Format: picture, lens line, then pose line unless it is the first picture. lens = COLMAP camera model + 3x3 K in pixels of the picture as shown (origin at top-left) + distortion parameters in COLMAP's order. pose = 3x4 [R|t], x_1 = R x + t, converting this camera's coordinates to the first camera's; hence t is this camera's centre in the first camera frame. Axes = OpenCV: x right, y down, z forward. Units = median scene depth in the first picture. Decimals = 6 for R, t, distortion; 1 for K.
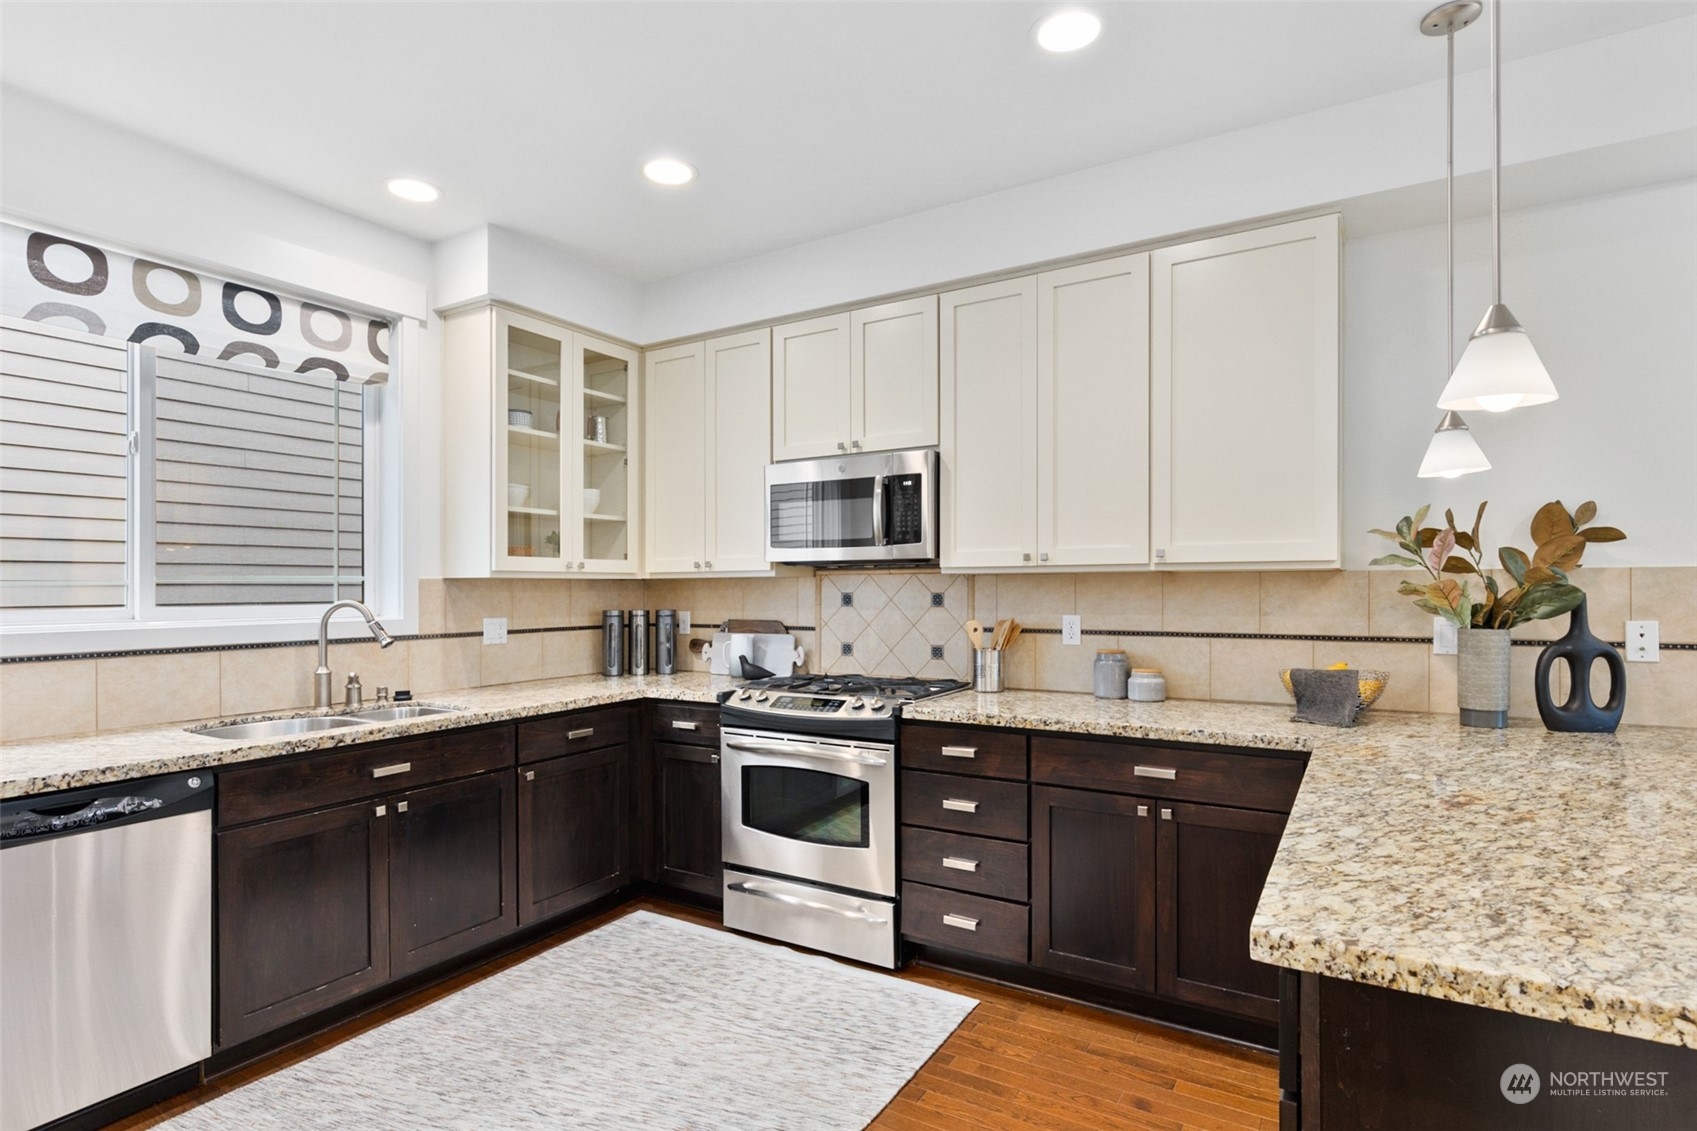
lens RADIAL K [[860.9, 0, 861.0], [0, 860.9, 586.9], [0, 0, 1]] dist [-0.004054, 0.001267]
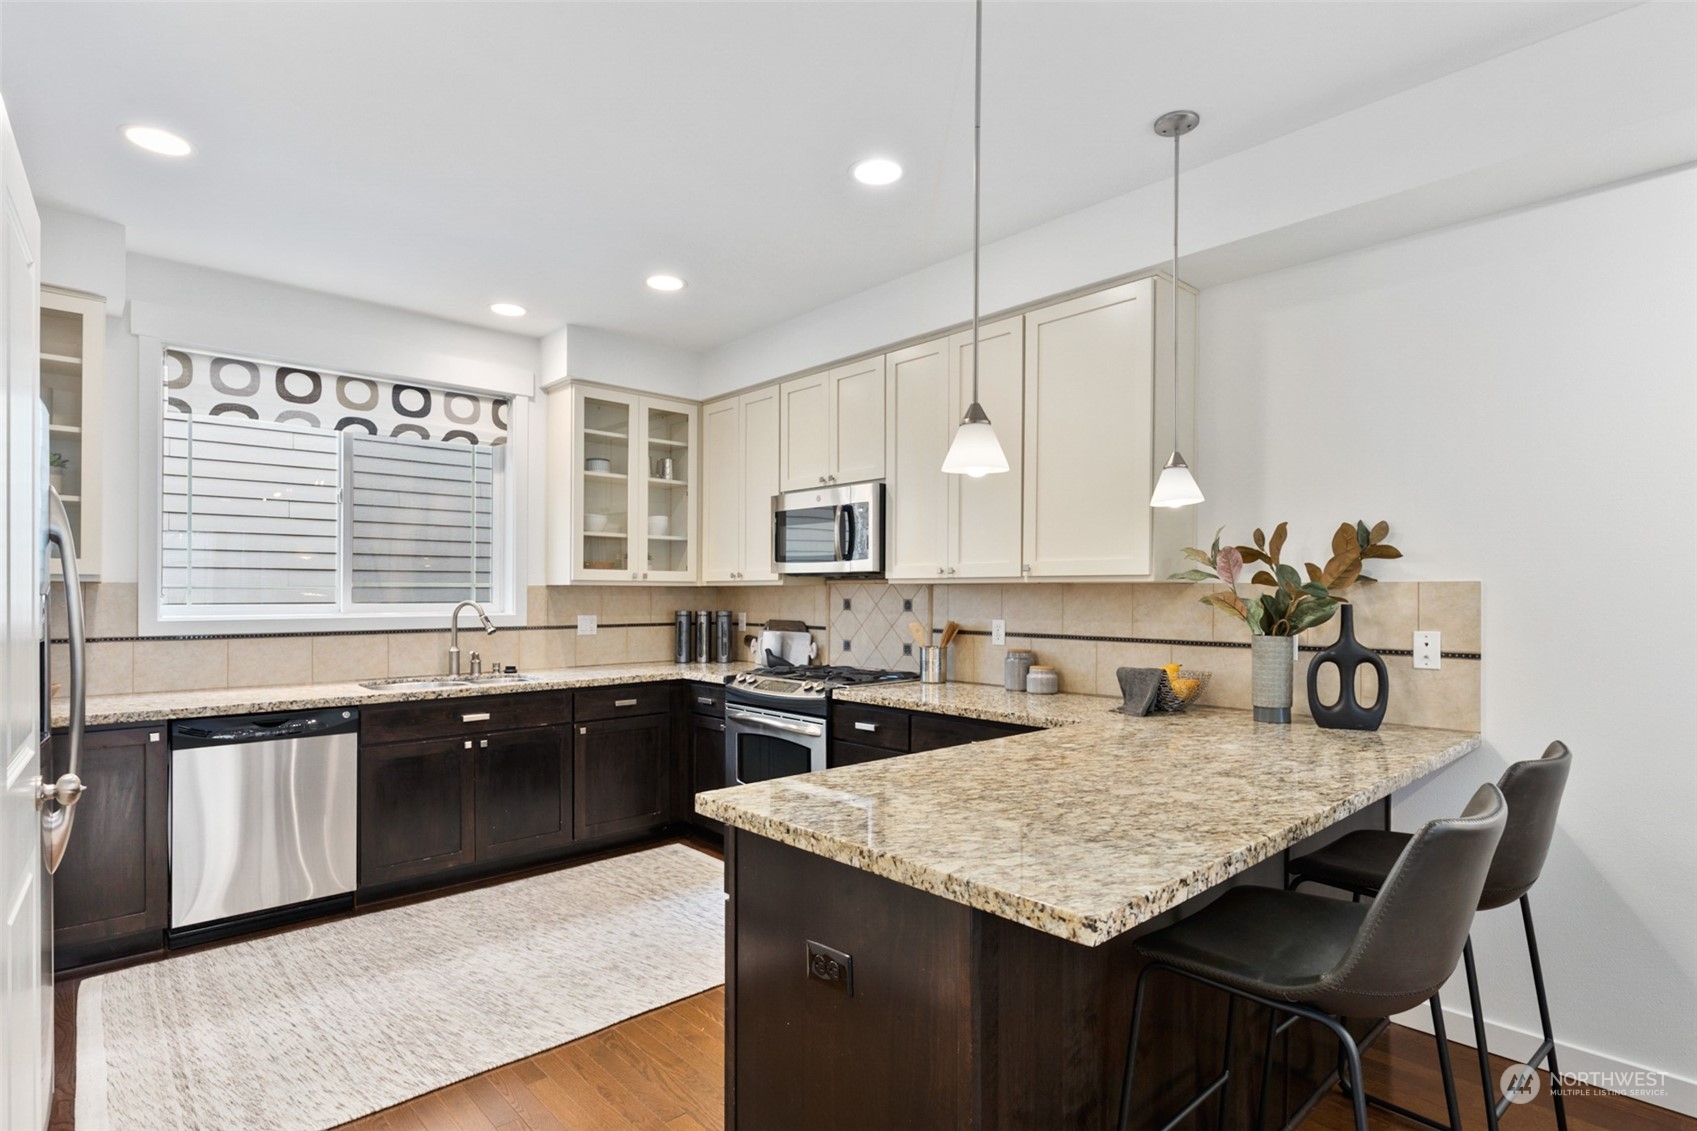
lens RADIAL K [[860.9, 0, 860.0], [0, 860.9, 593.6], [0, 0, 1]] dist [-0.004054, 0.001267]
pose [[0.961711, 0.007615, -0.273959, 0.426025], [-0.007142, 0.999971, 0.002724, -0.004817], [0.273972, -0.000663, 0.961738, -0.198053]]
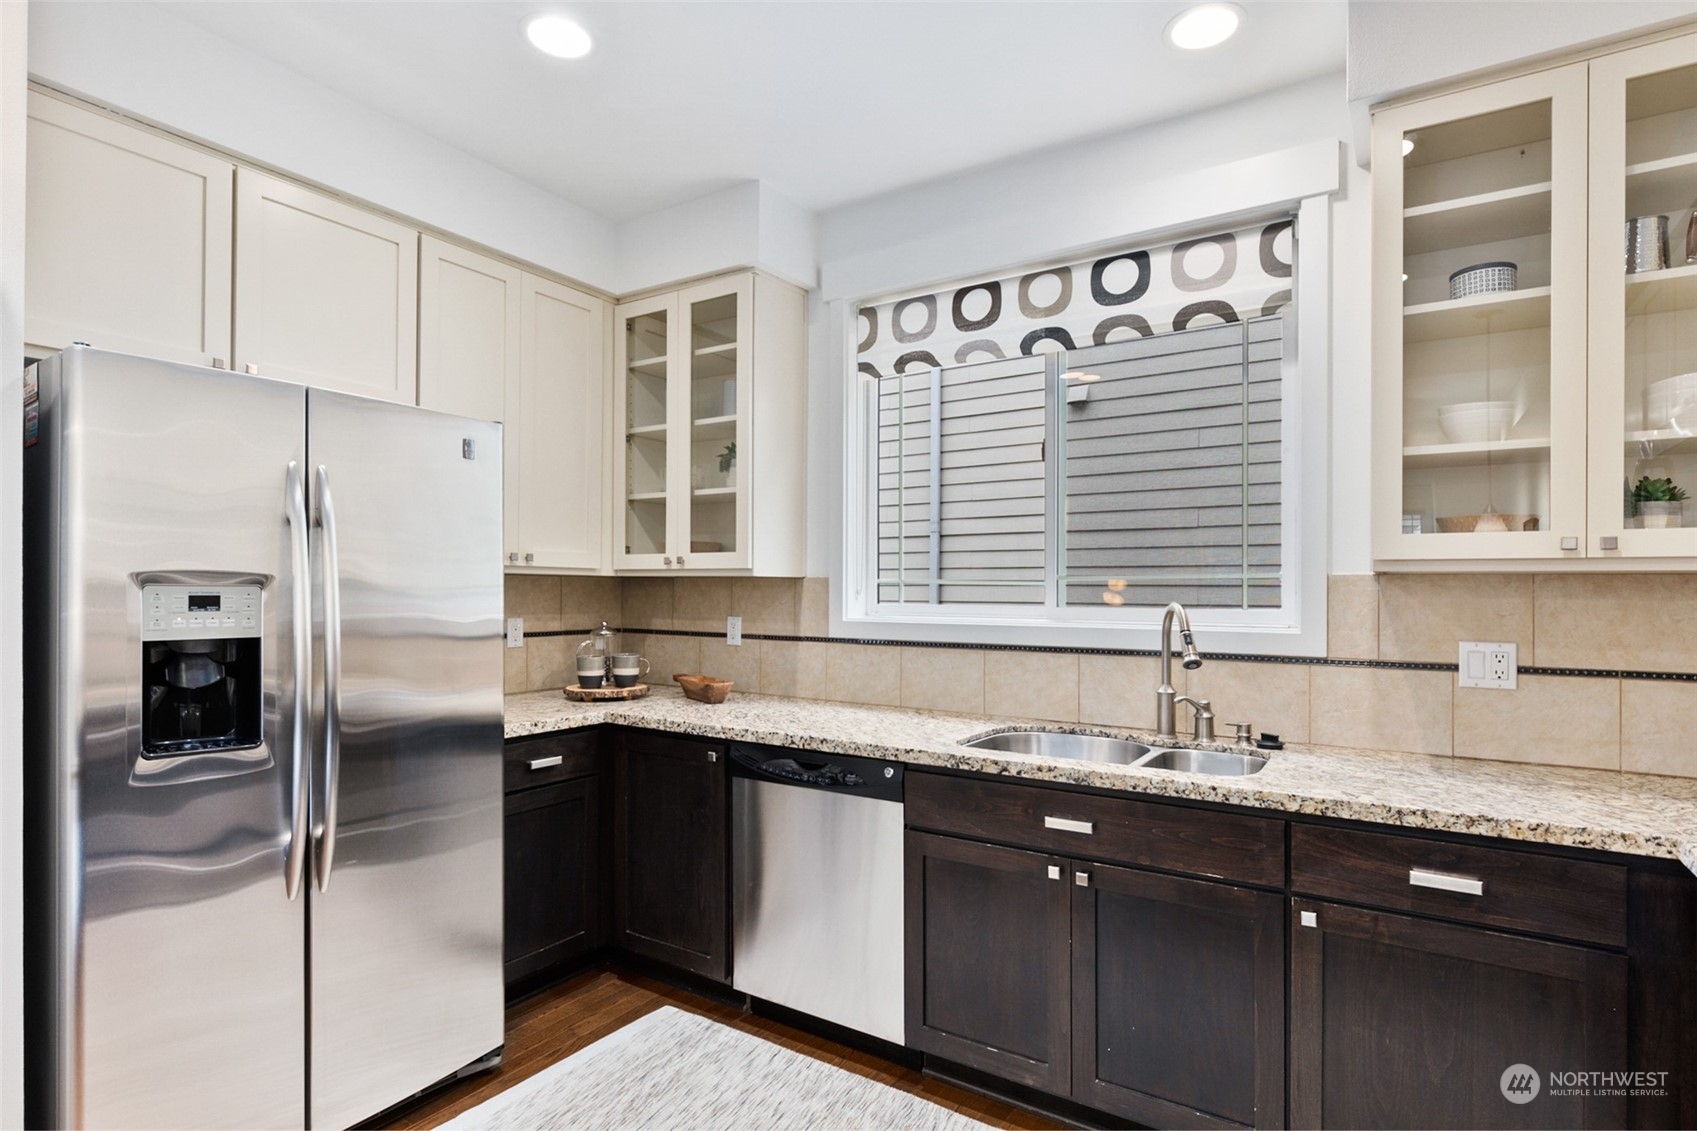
lens RADIAL K [[860.9, 0, 849.1], [0, 860.9, 587.2], [0, 0, 1]] dist [-0.004054, 0.001267]
pose [[-0.039073, 0.001034, -0.999236, 0.202633], [-0.005960, 0.999981, 0.001268, 0.001394], [0.999219, 0.006005, -0.039066, 0.746787]]
